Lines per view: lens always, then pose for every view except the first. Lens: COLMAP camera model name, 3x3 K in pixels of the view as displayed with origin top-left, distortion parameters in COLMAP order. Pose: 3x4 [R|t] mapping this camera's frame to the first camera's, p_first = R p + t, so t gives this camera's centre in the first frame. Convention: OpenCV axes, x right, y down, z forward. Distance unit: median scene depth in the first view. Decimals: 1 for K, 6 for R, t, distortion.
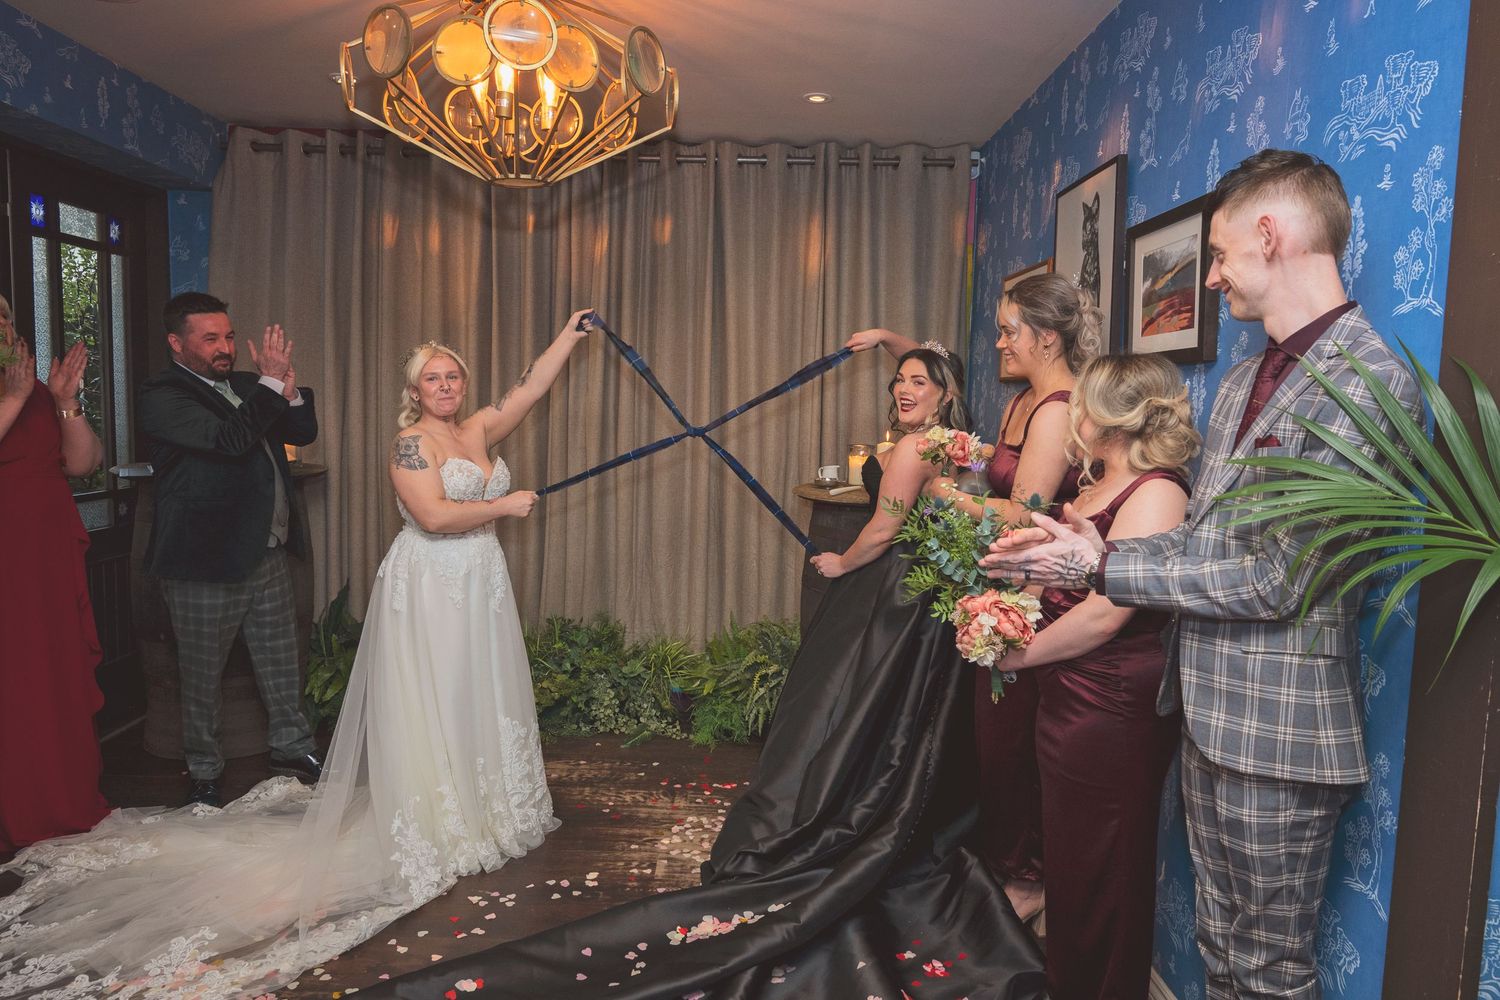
lens RADIAL K [[990.7, 0, 750.0], [0, 990.7, 500.0], [0, 0, 1]] dist [-0.000823, -0.002091]
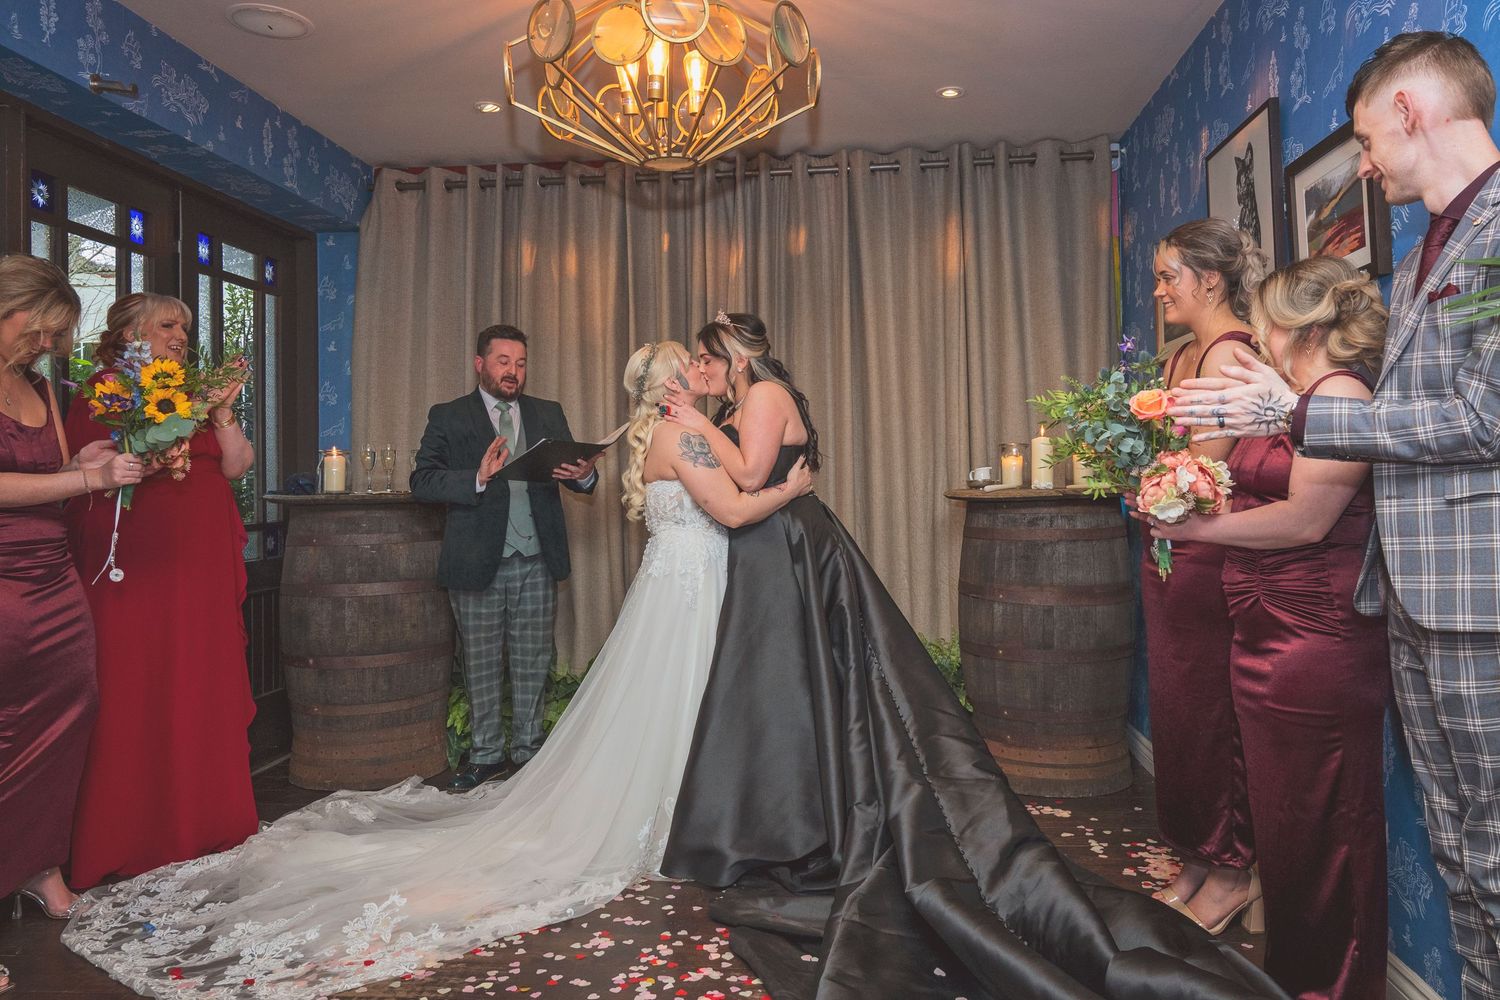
lens RADIAL K [[1076.6, 0, 781.1], [0, 1076.6, 497.1], [0, 0, 1]] dist [-0.007540, 0.000617]
pose [[0.995640, -0.042964, -0.082798, -0.026917], [0.034130, 0.993855, -0.105299, 0.096777], [0.086813, 0.102014, 0.990988, -0.040205]]
